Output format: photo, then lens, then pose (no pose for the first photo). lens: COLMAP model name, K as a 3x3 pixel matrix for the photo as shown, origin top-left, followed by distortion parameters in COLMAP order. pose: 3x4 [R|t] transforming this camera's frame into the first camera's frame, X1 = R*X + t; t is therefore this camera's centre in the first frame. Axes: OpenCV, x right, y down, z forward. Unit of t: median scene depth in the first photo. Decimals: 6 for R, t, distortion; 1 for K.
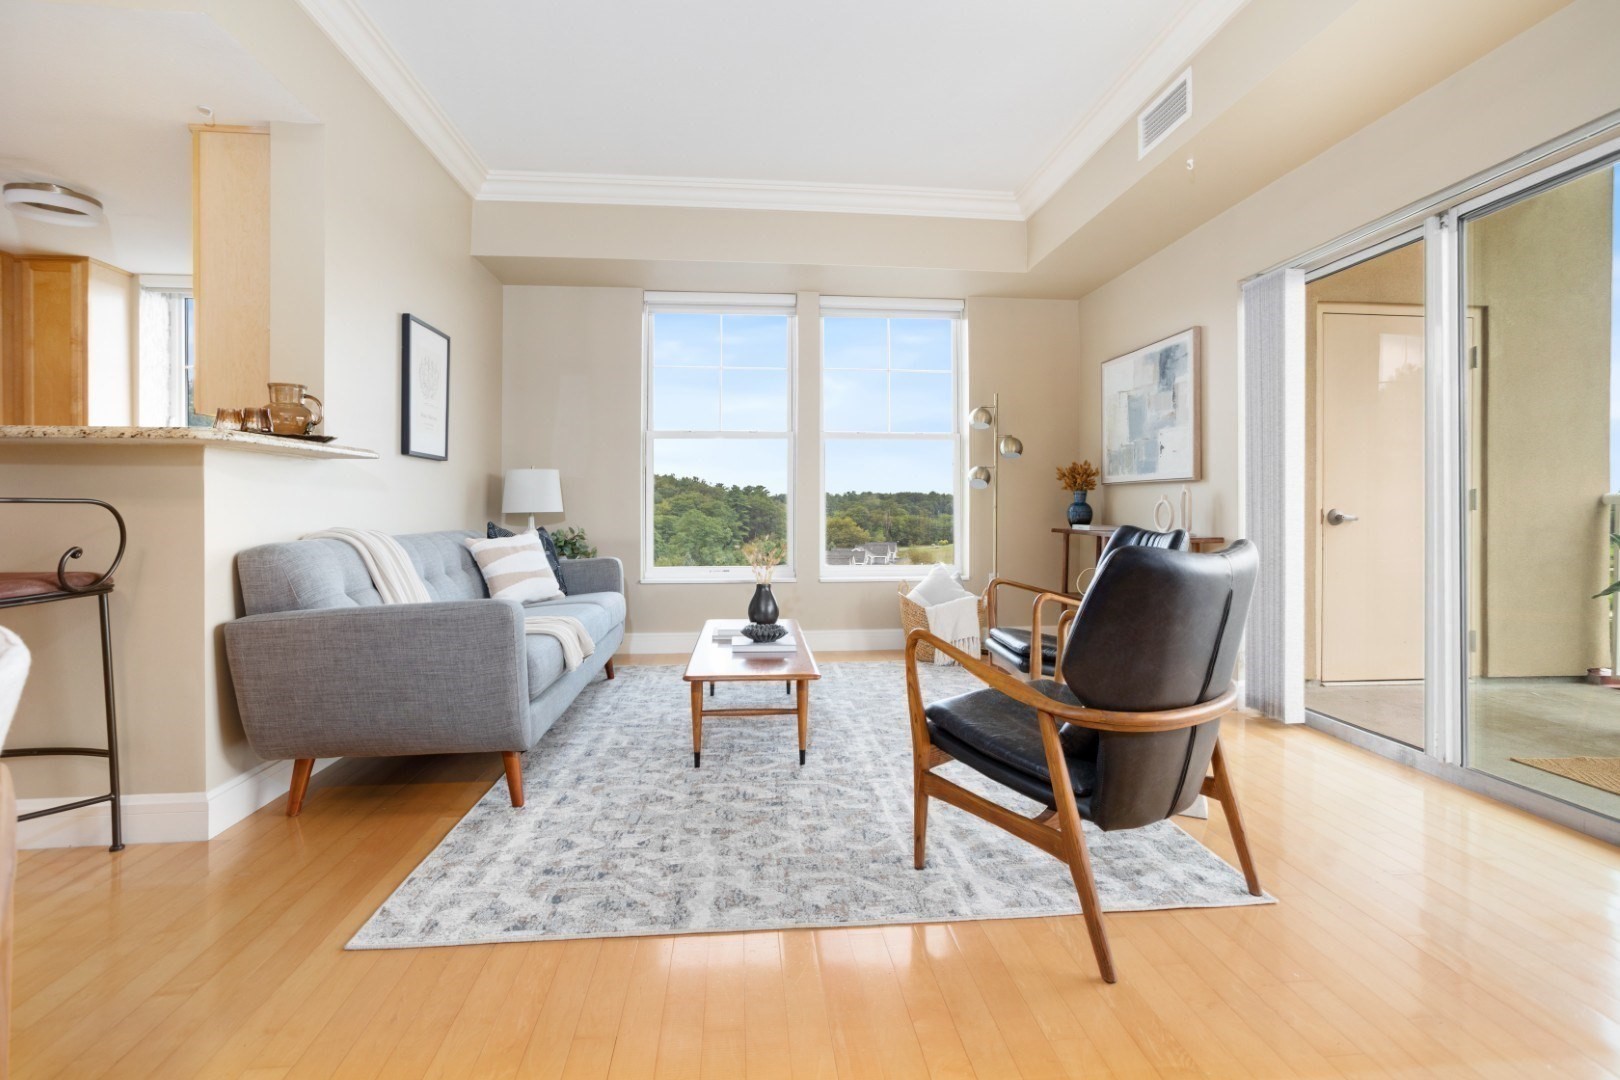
lens RADIAL K [[784.4, 0, 816.5], [0, 784.4, 506.9], [0, 0, 1]] dist [-0.050357, 0.031695]
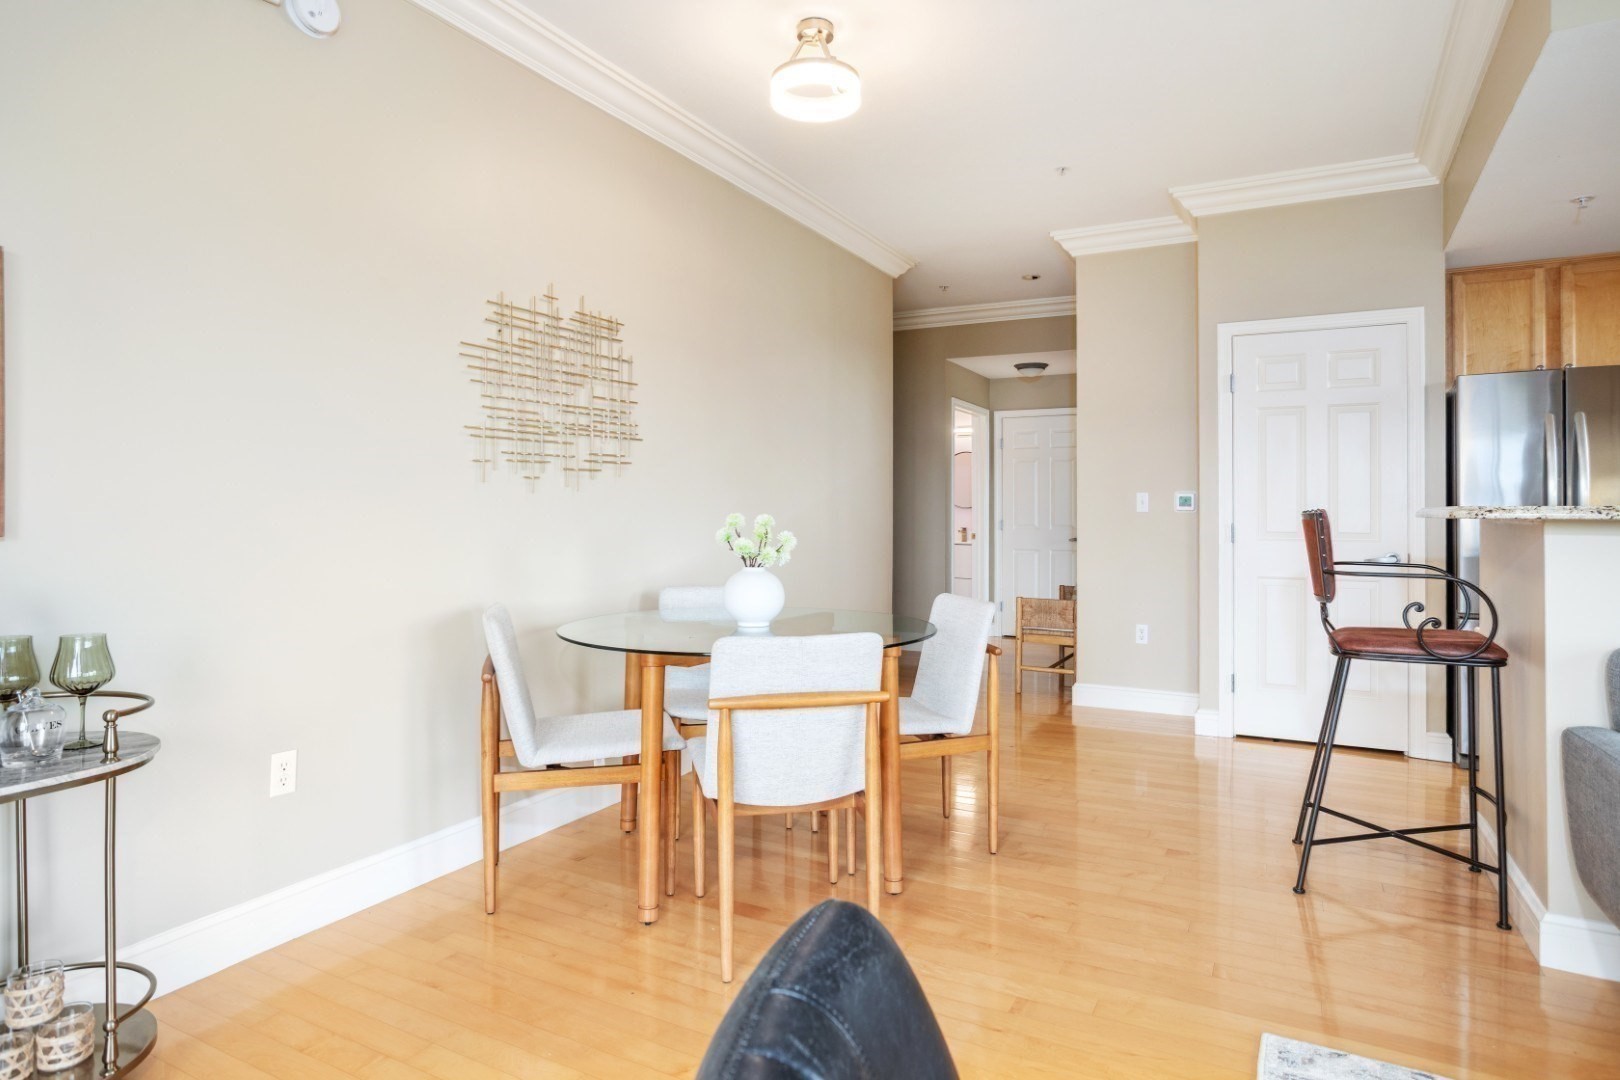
lens RADIAL K [[909.1, 0, 836.5], [0, 909.1, 503.4], [0, 0, 1]] dist [-0.000035, 0.000797]
pose [[-0.533739, -0.007050, -0.845620, 0.413069], [-0.003773, 0.999975, -0.005956, -0.070738], [0.845641, 0.000012, -0.533752, 0.675386]]
